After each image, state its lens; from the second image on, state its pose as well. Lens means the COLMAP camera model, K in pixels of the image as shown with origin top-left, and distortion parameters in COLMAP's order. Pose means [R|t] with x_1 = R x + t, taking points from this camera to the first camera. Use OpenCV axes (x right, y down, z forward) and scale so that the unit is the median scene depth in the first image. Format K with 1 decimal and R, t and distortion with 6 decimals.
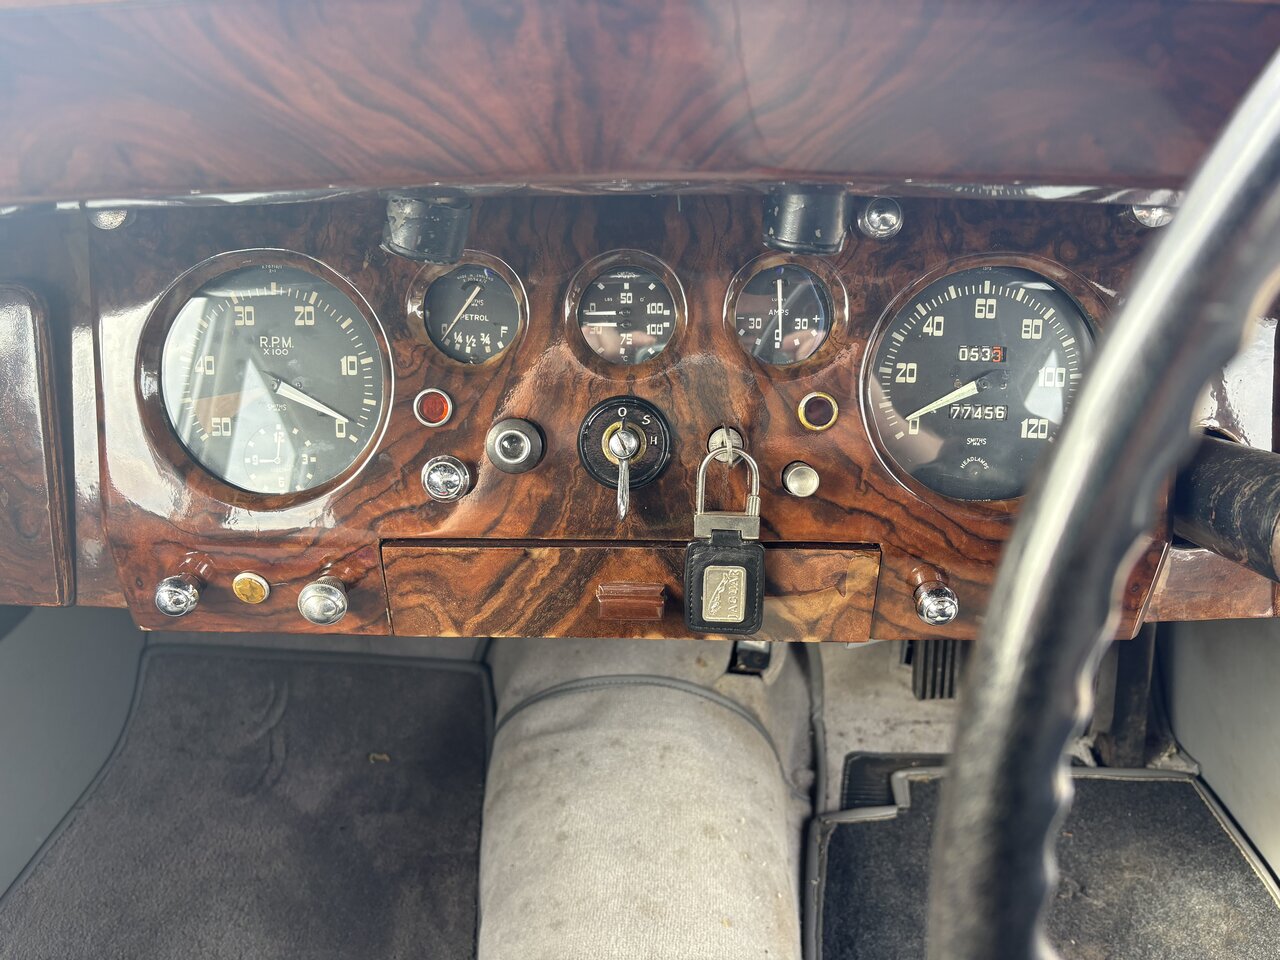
lens RADIAL K [[979.3, 0, 646.5], [0, 979.3, 476.5], [0, 0, 1]] dist [0.047616, -0.052106]
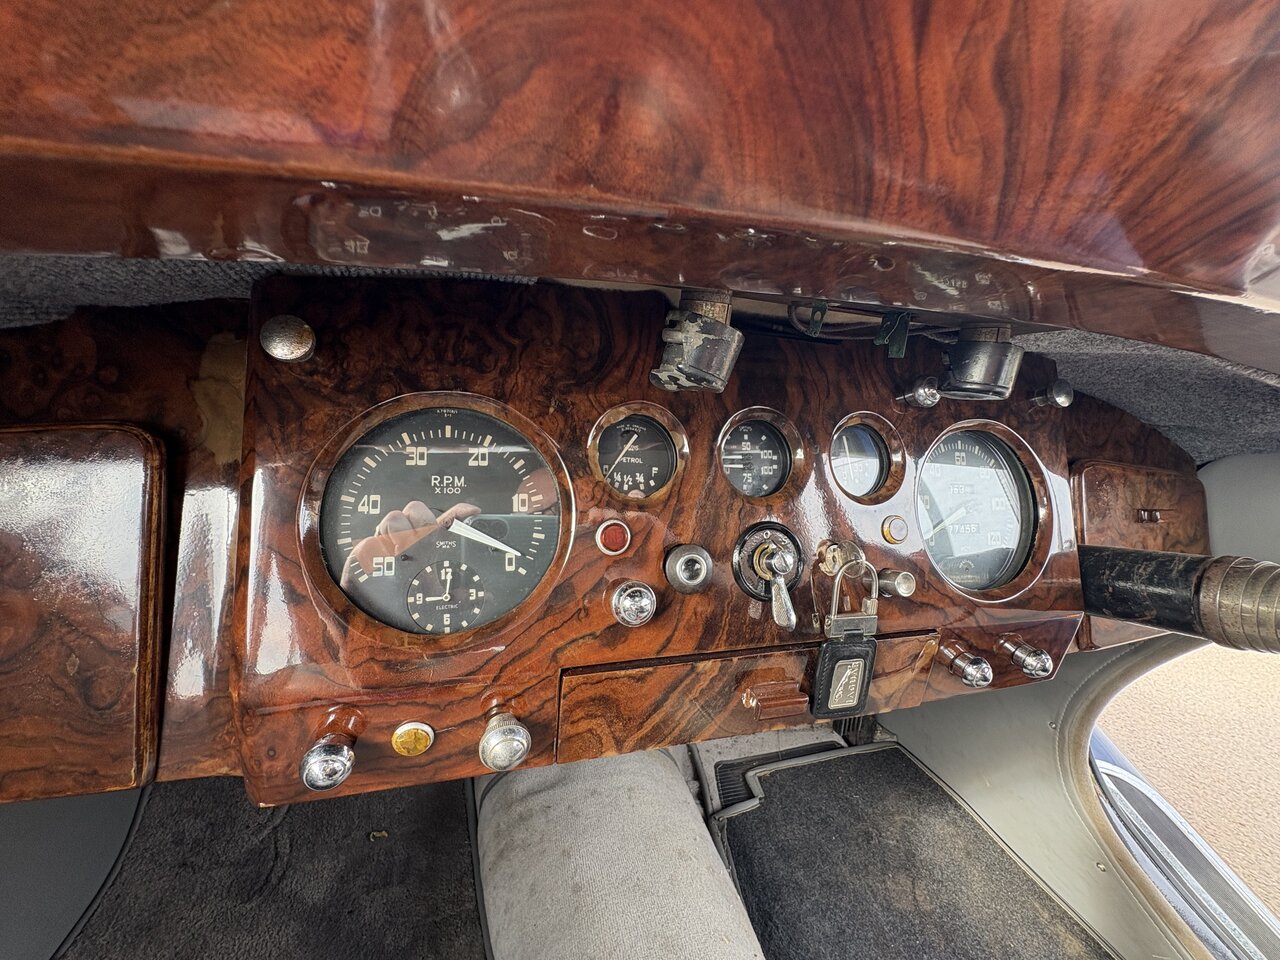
lens RADIAL K [[510.1, 0, 645.0], [0, 510.1, 477.2], [0, 0, 1]] dist [0.000884, -0.000378]
pose [[0.945077, 0.003632, 0.326826, -0.356933], [0.063940, 0.978564, -0.195768, -0.021752], [-0.320531, 0.205913, 0.924586, 0.435438]]
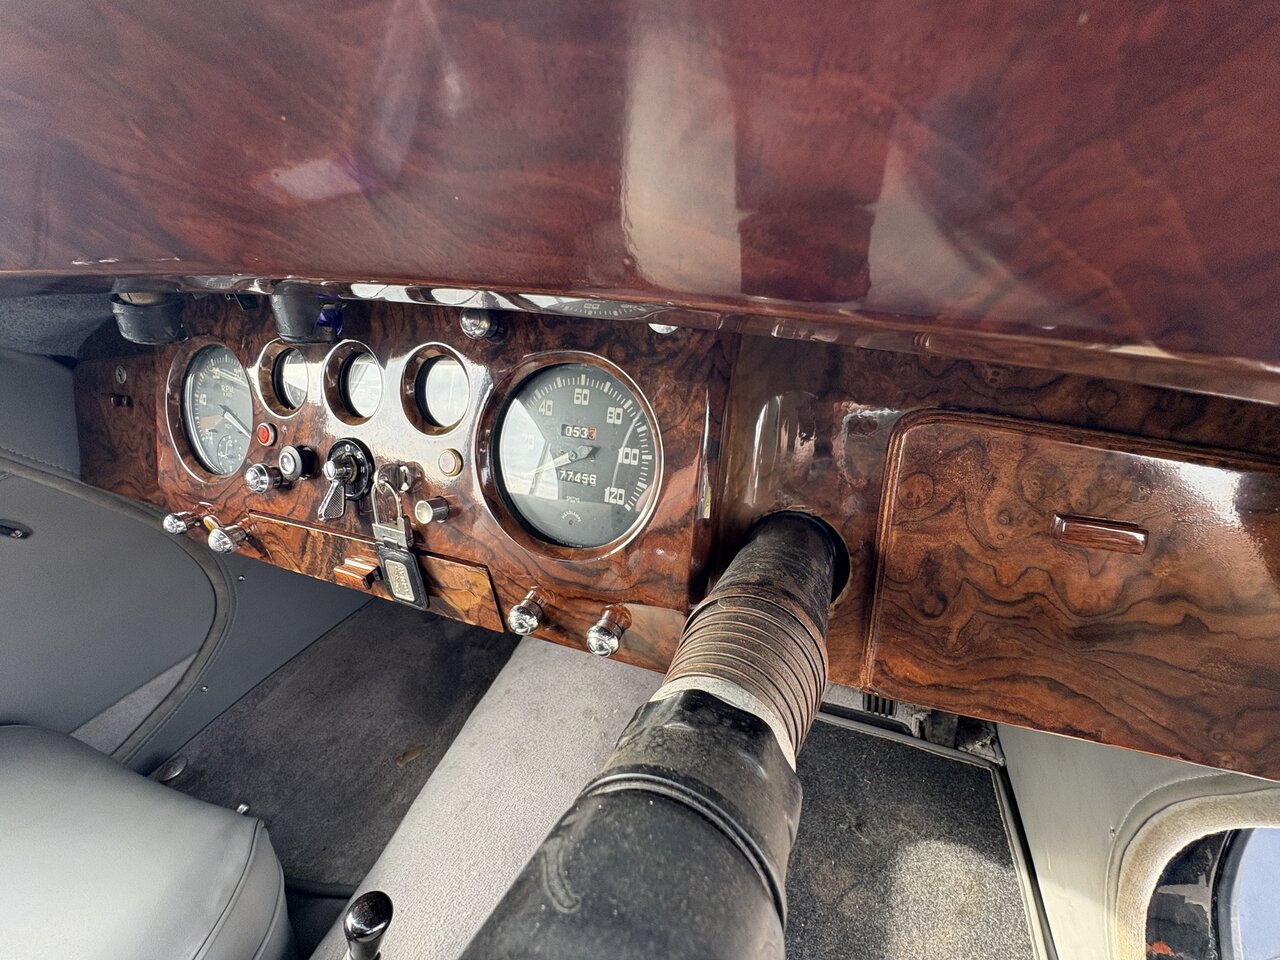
lens RADIAL K [[510.1, 0, 646.1], [0, 510.1, 477.4], [0, 0, 1]] dist [0.000884, -0.000378]
pose [[0.929519, 0.121196, -0.348289, 0.651889], [-0.117764, 0.992555, 0.031093, -0.096315], [0.349464, 0.012115, 0.936871, 0.411042]]
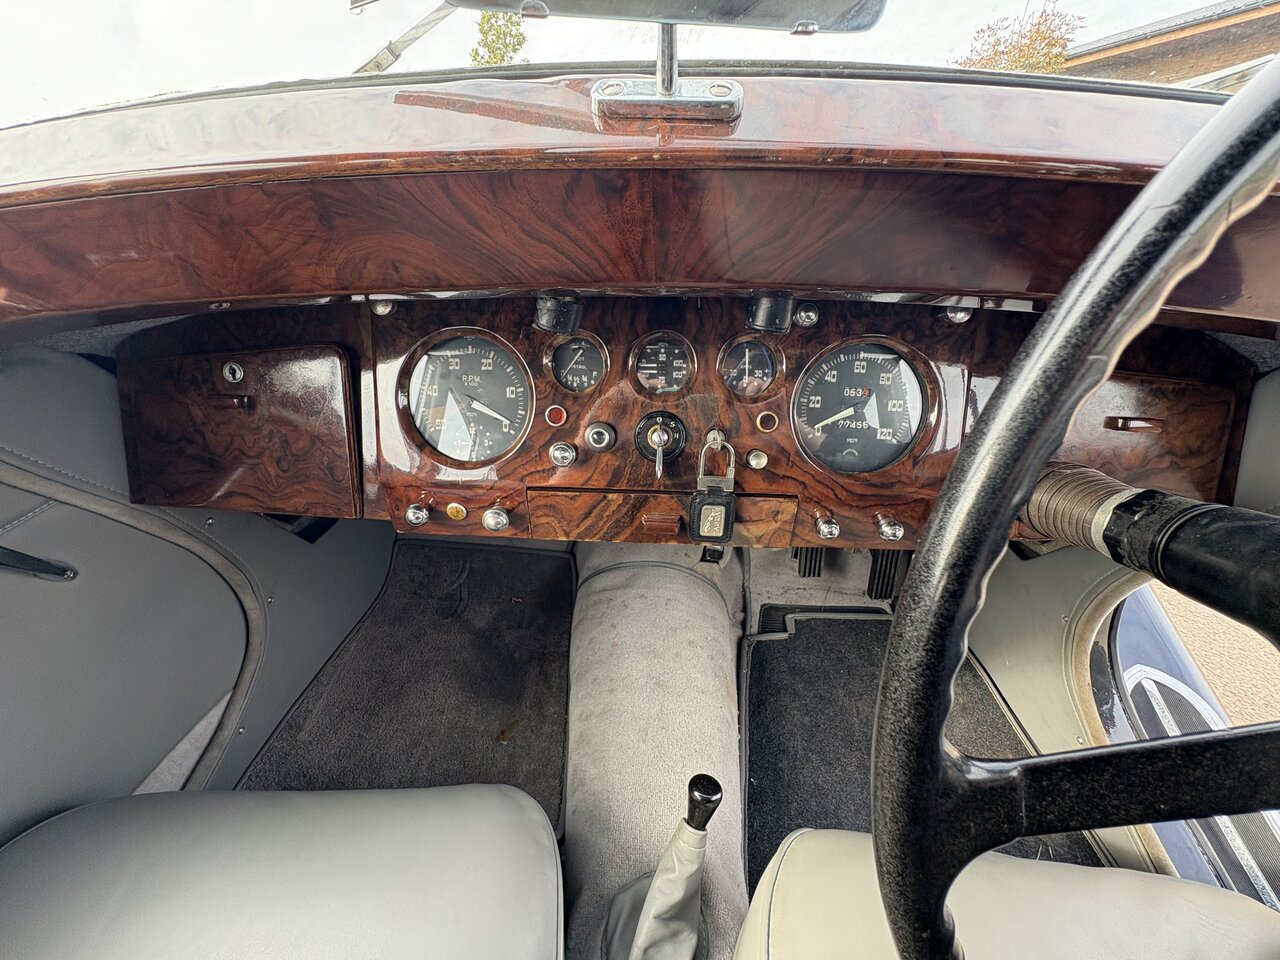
lens RADIAL K [[510.1, 0, 643.3], [0, 510.1, 475.3], [0, 0, 1]] dist [0.000884, -0.000378]
pose [[0.999703, 0.020868, -0.012565, -0.039322], [-0.020396, 0.999121, 0.036616, 0.002500], [0.013318, -0.036349, 0.999250, 0.047004]]
